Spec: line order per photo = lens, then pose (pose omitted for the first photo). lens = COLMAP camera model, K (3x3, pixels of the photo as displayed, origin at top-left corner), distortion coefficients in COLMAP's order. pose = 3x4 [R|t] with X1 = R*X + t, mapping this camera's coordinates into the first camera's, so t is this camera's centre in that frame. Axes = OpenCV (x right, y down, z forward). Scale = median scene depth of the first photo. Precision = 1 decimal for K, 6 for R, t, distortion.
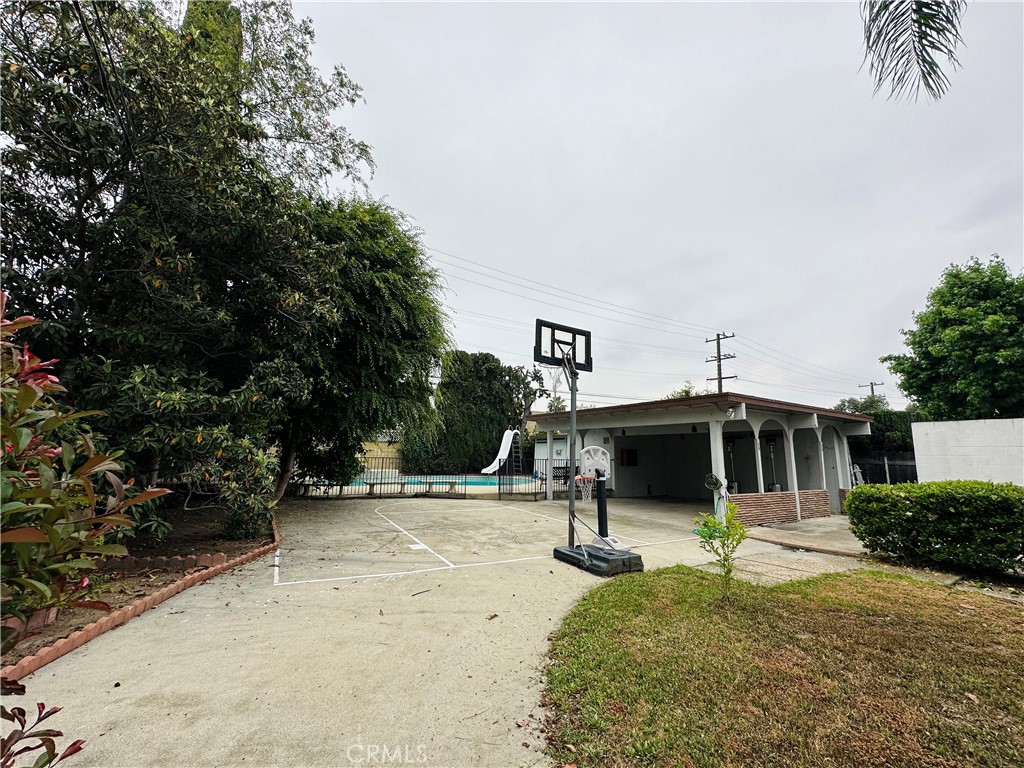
lens RADIAL K [[407.8, 0, 511.7], [0, 407.8, 385.6], [0, 0, 1]] dist [-0.004092, 0.000479]
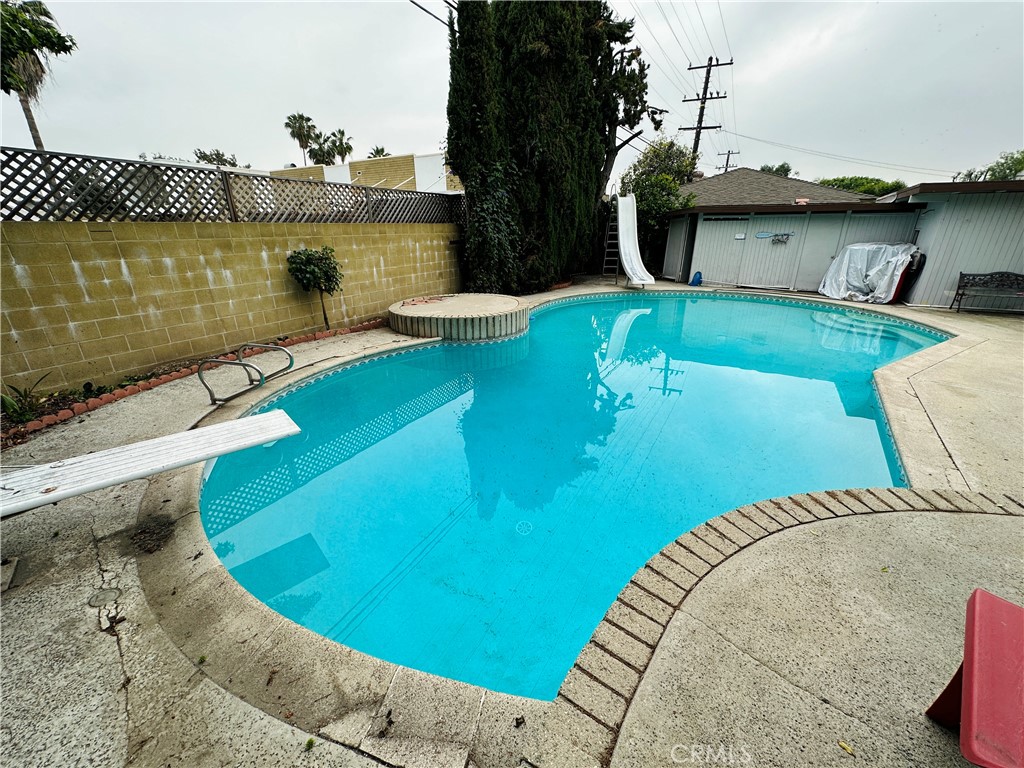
lens RADIAL K [[407.8, 0, 511.7], [0, 407.8, 385.6], [0, 0, 1]] dist [-0.004092, 0.000479]
pose [[0.874915, -0.191333, 0.444876, -0.796144], [-0.064697, 0.864228, 0.498923, 0.137139], [-0.479935, -0.465298, 0.743748, 1.100433]]
